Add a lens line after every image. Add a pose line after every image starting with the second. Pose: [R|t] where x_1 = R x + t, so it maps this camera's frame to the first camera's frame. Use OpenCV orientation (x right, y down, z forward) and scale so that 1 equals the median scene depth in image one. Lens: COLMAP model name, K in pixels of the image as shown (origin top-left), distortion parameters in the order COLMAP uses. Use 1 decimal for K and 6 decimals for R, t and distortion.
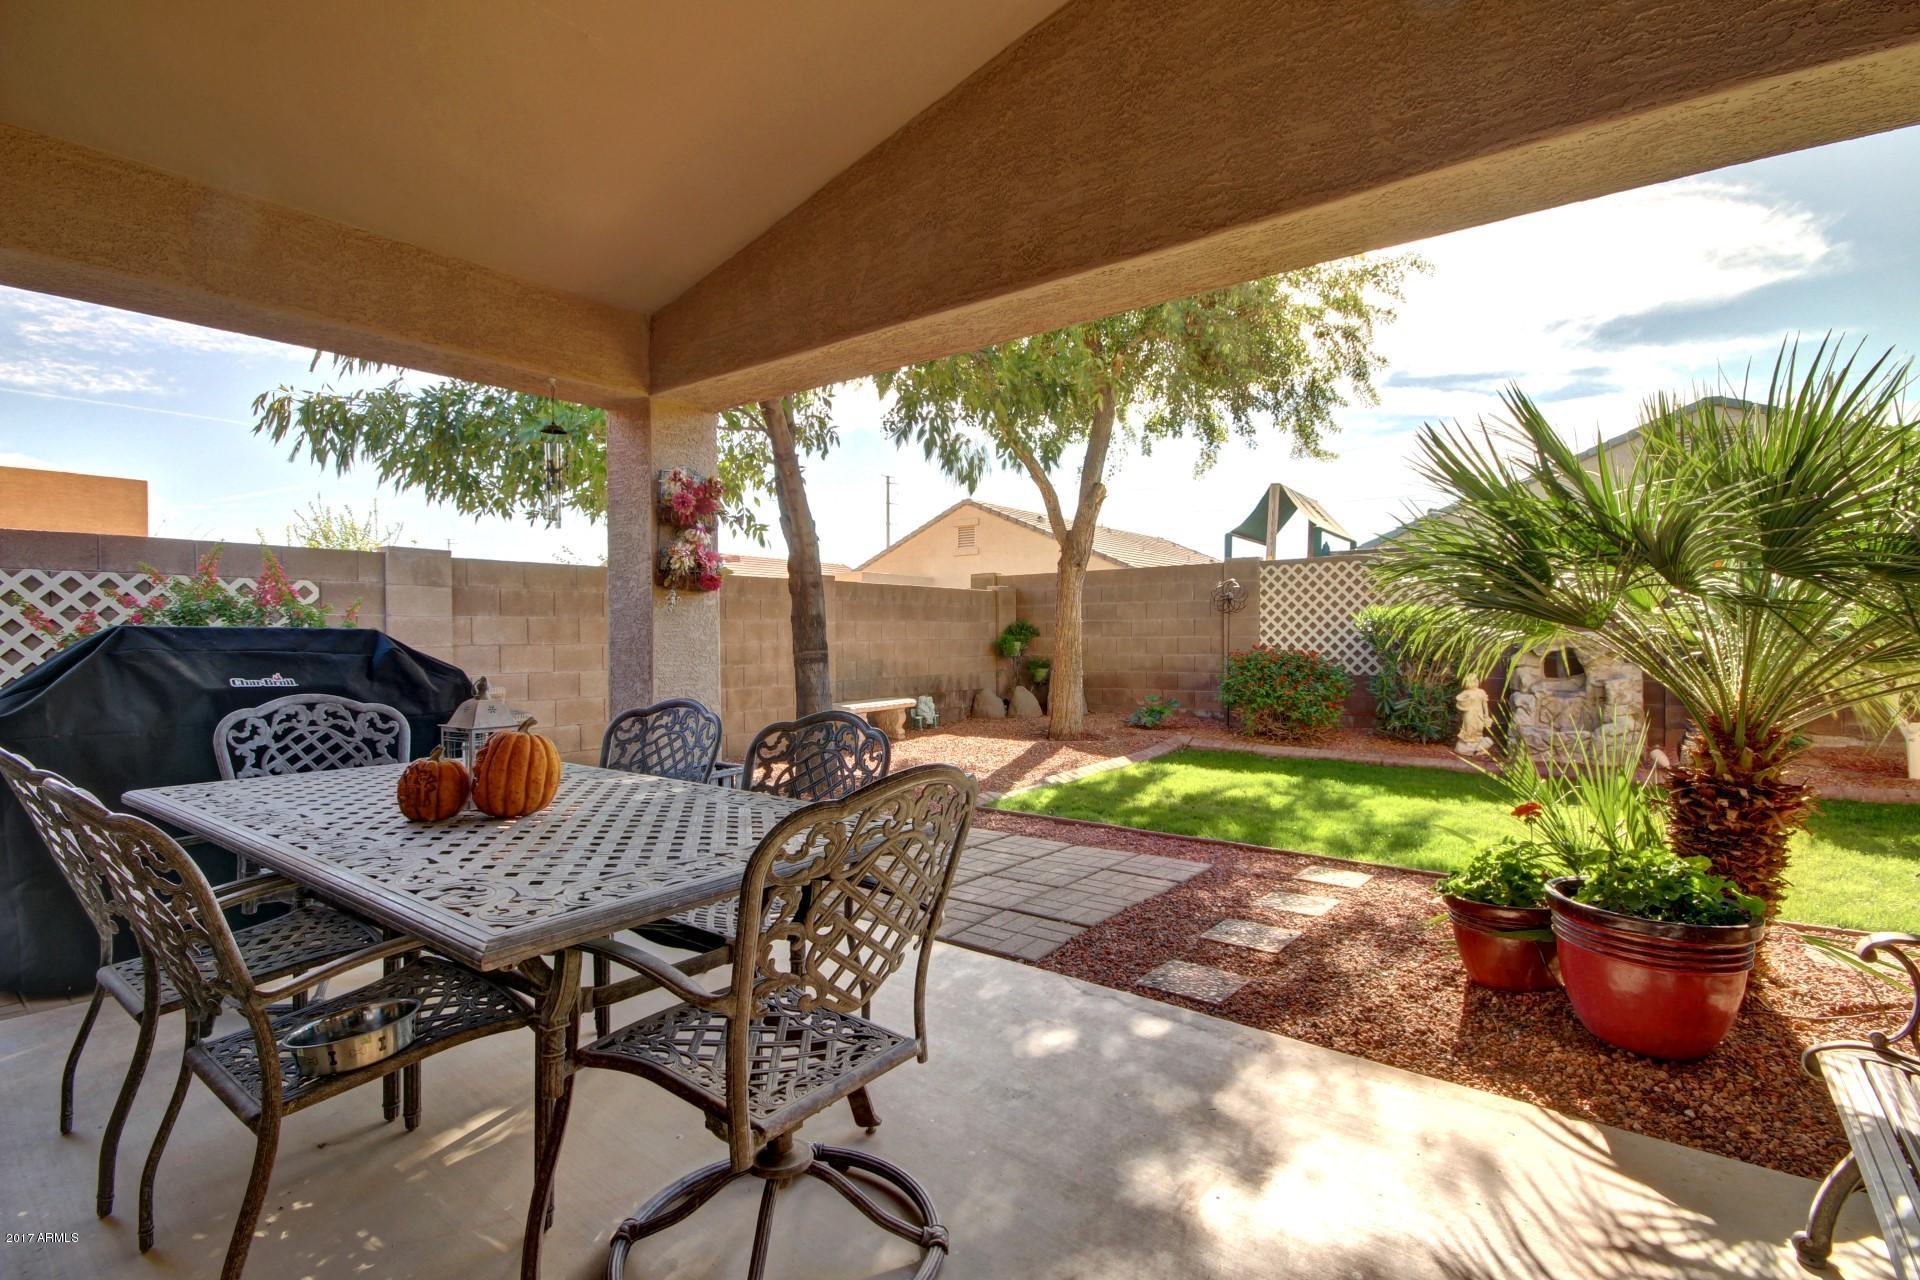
lens RADIAL K [[895.0, 0, 957.7], [0, 895.0, 637.6], [0, 0, 1]] dist [0.002935, -0.005217]
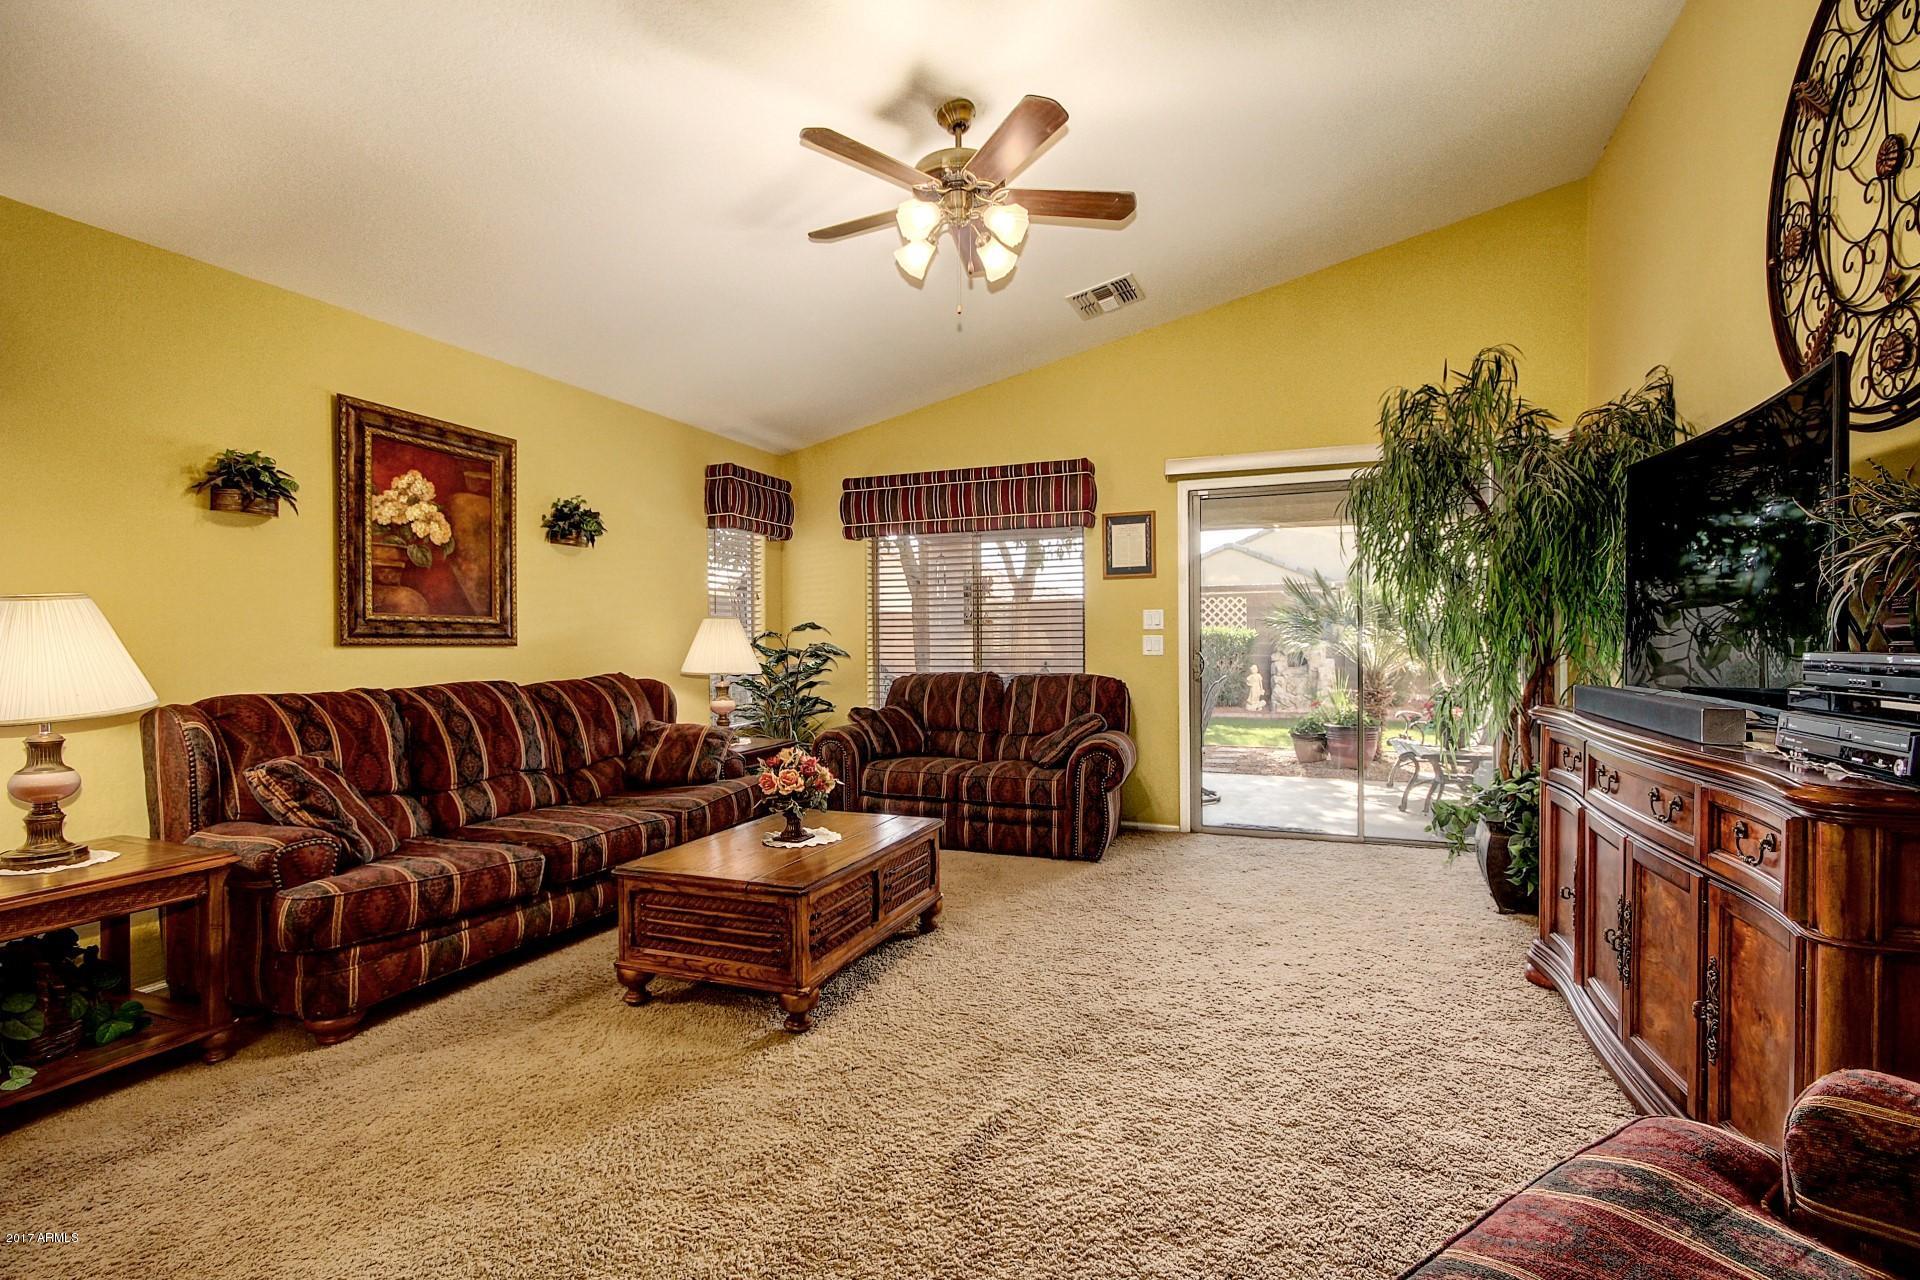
lens RADIAL K [[895.0, 0, 965.8], [0, 895.0, 645.4], [0, 0, 1]] dist [0.002935, -0.005217]
pose [[0.959924, -0.006501, 0.280186, -0.453148], [0.006902, 0.999976, -0.000445, -0.003098], [-0.280177, 0.002361, 0.959946, -0.527938]]
